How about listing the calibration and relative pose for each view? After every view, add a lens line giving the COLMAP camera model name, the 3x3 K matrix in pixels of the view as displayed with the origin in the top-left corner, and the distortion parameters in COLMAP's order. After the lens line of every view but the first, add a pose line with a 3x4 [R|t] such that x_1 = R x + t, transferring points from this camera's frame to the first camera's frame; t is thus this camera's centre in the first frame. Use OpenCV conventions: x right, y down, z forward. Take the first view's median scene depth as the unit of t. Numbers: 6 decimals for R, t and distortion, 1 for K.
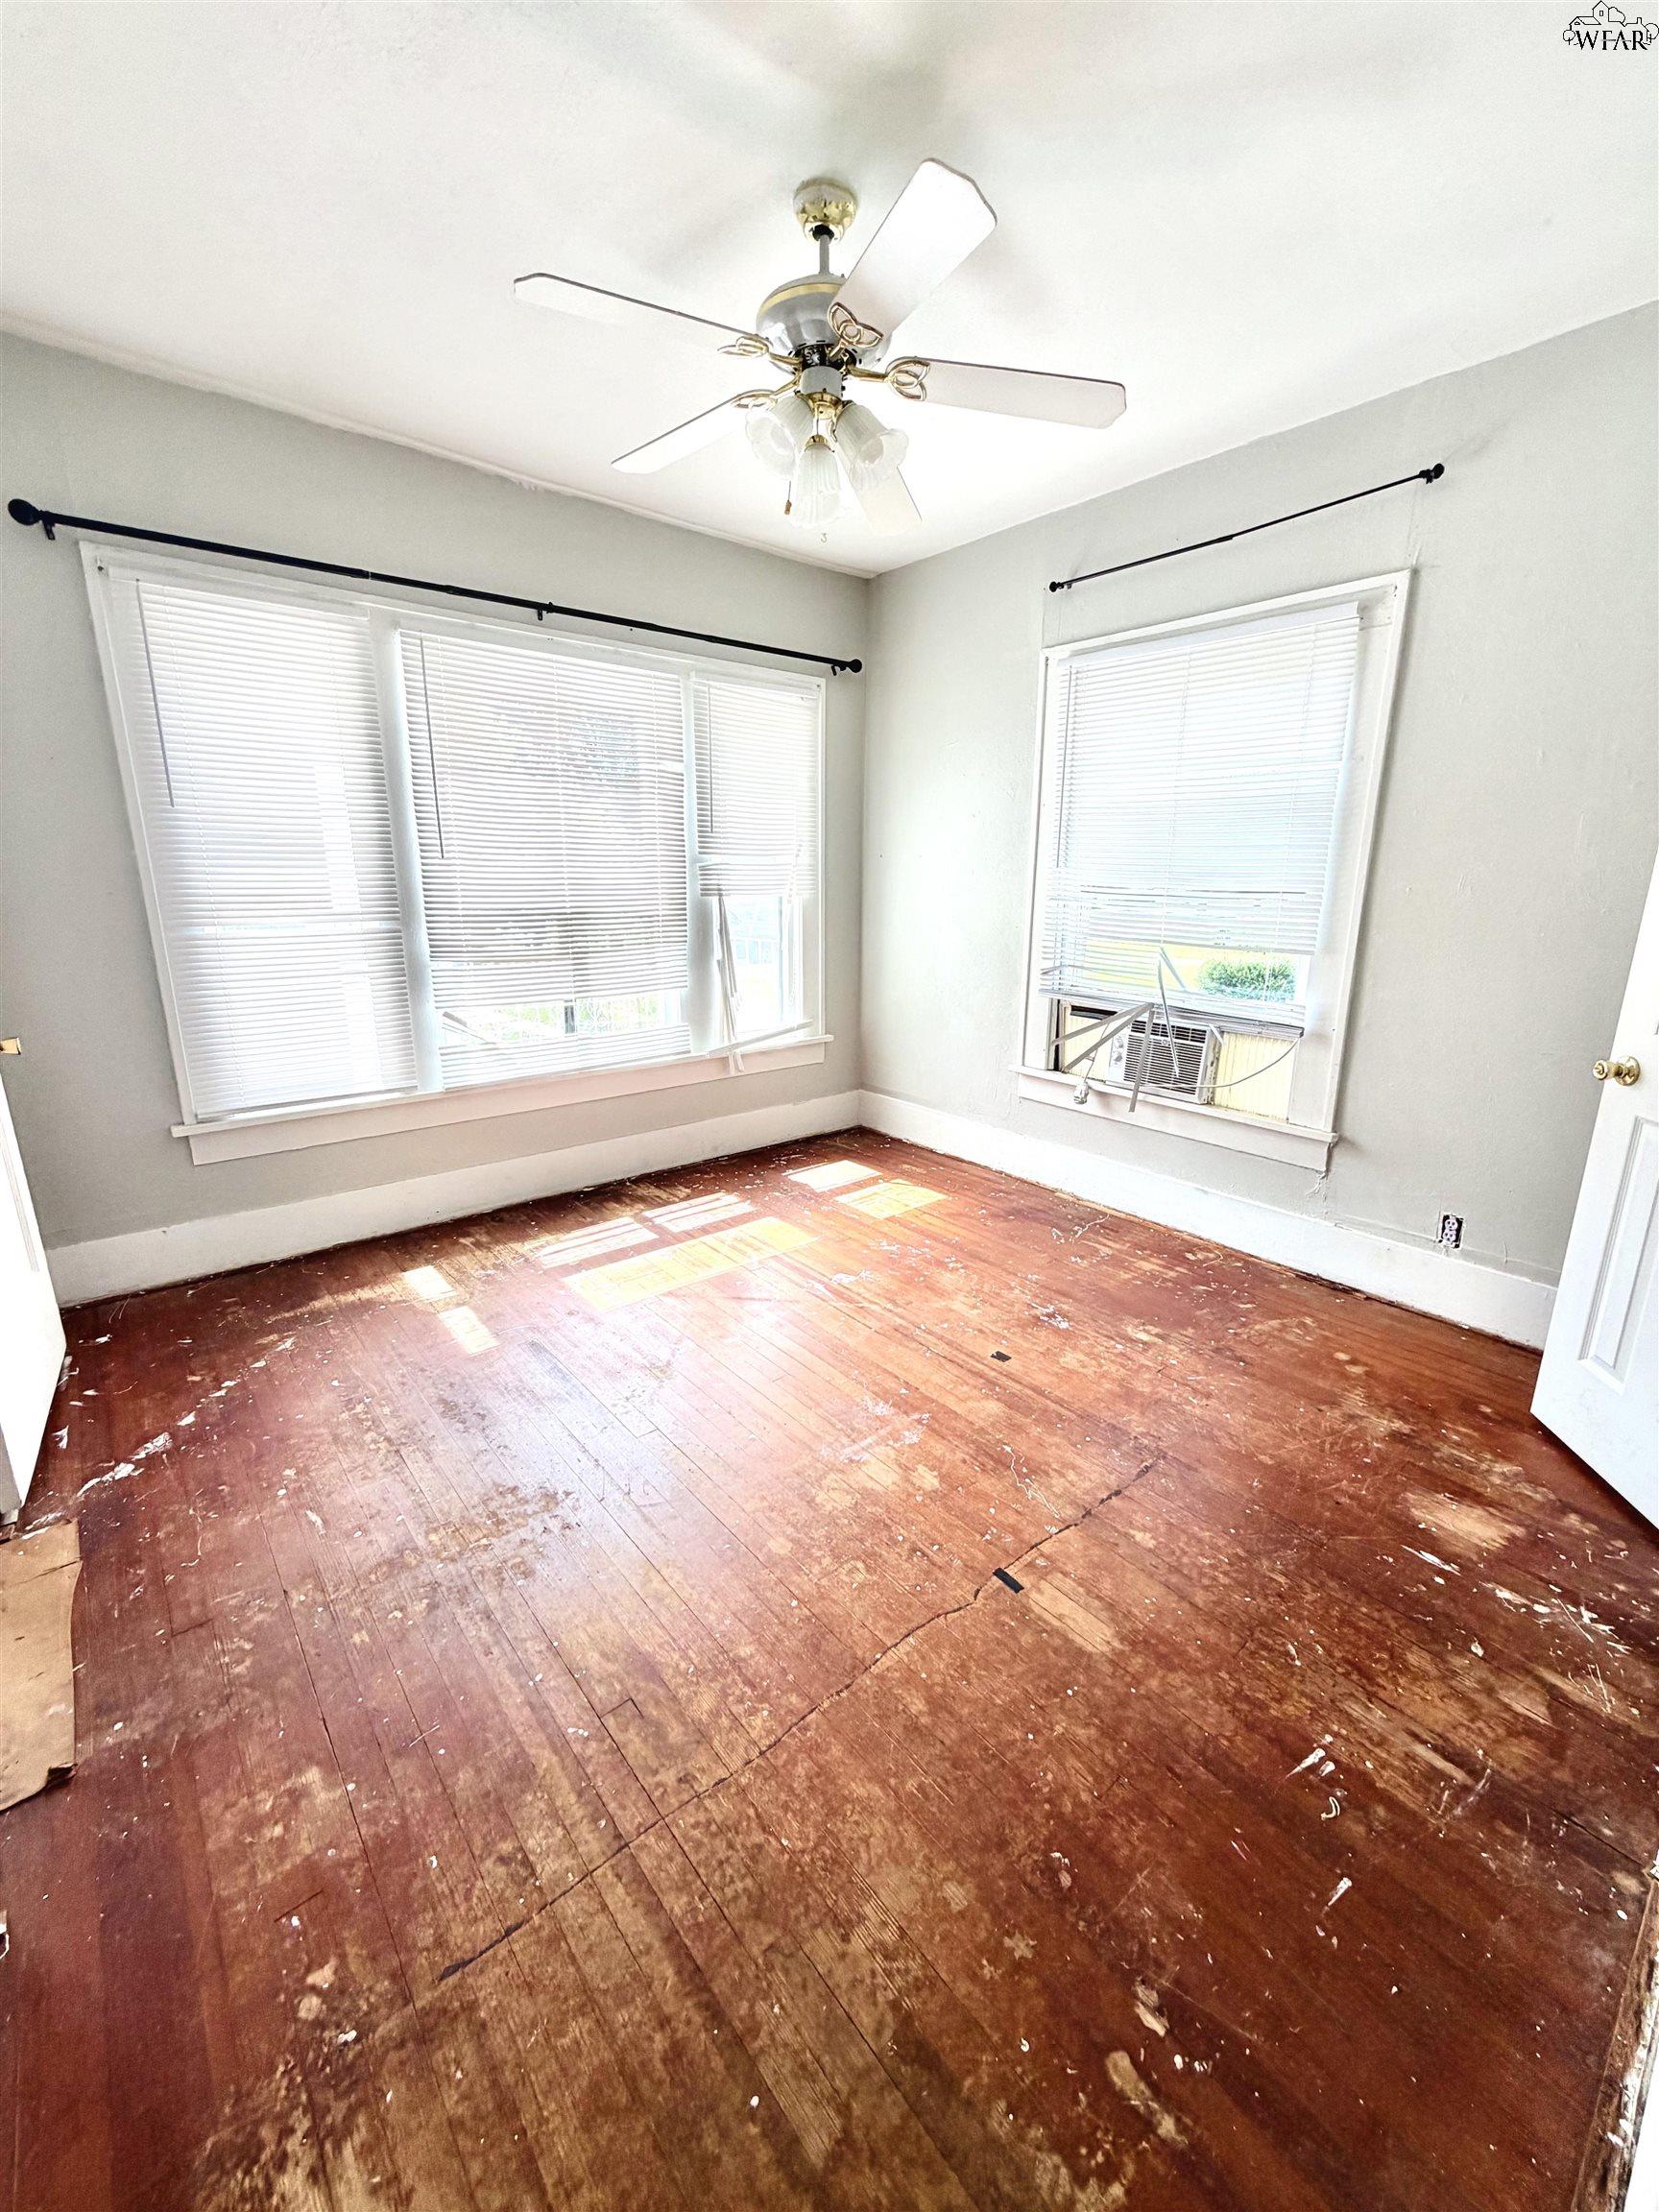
lens RADIAL K [[877.0, 0, 833.4], [0, 877.0, 1106.0], [0, 0, 1]] dist [-0.002325, -0.000140]
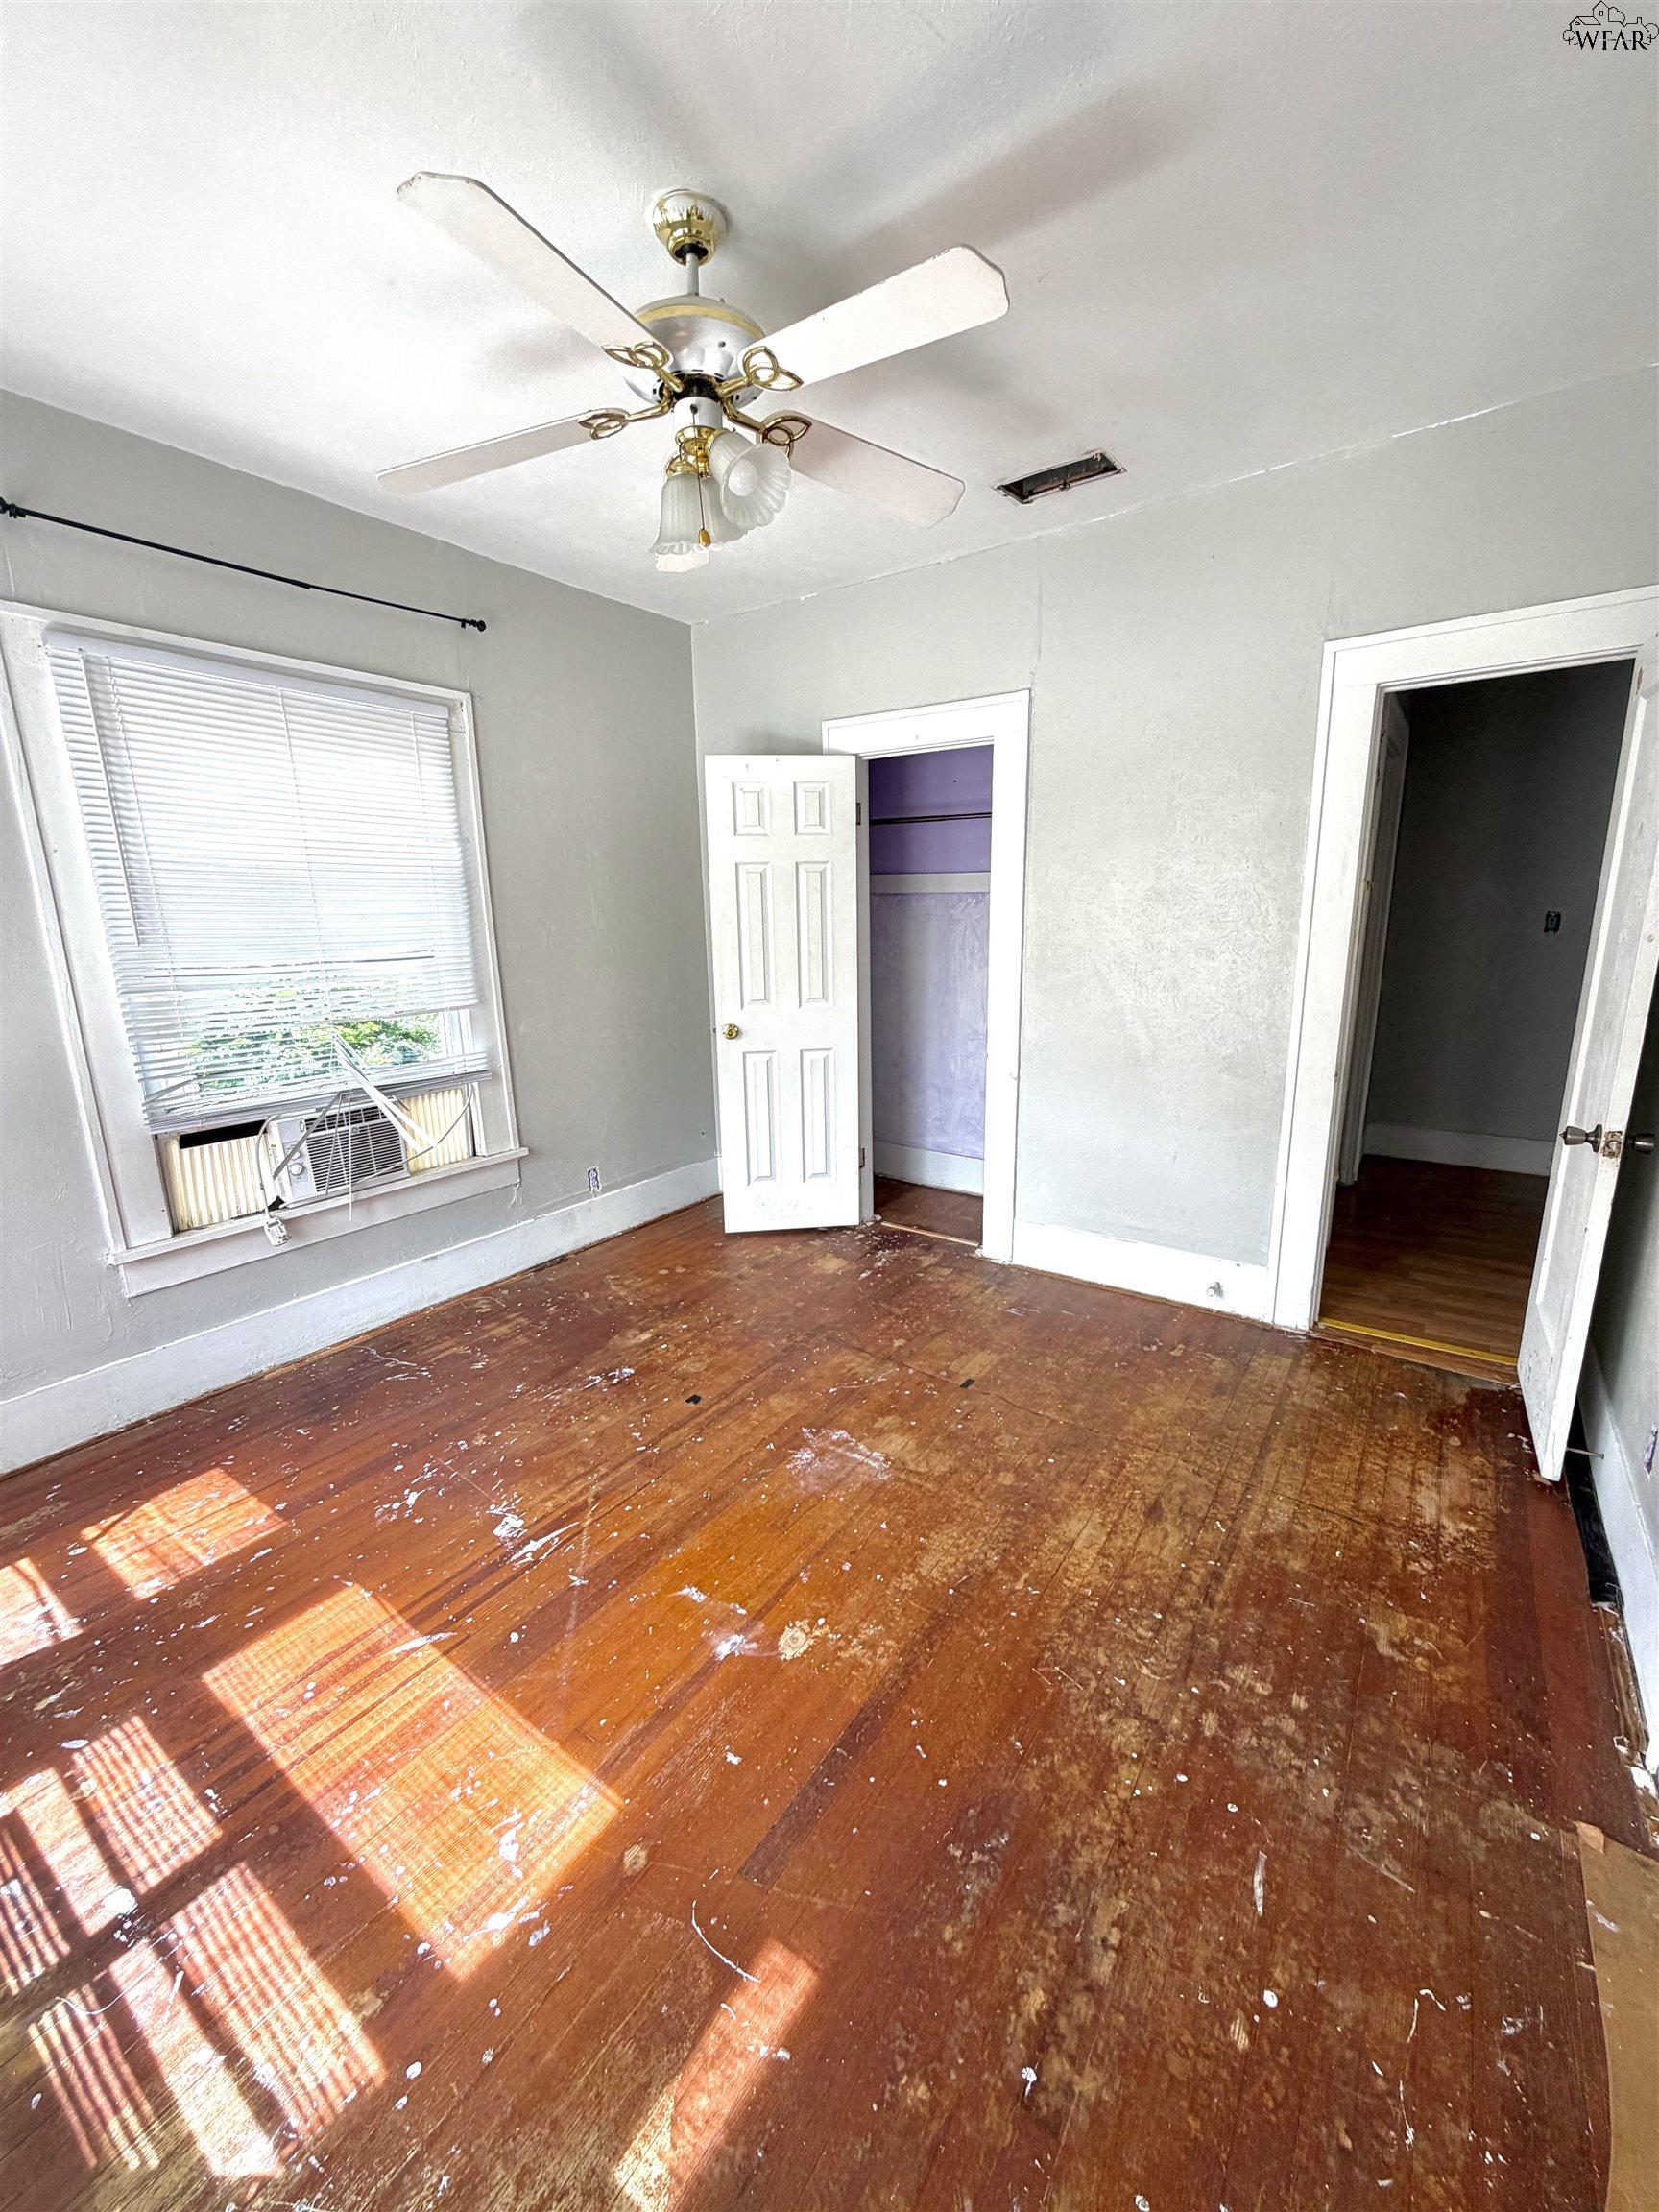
lens RADIAL K [[877.0, 0, 826.6], [0, 877.0, 1110.5], [0, 0, 1]] dist [-0.002325, -0.000140]
pose [[-0.245131, -0.227695, 0.942372, -0.653015], [0.263205, 0.919891, 0.290728, -0.254789], [-0.933078, 0.319304, -0.165563, 0.788251]]
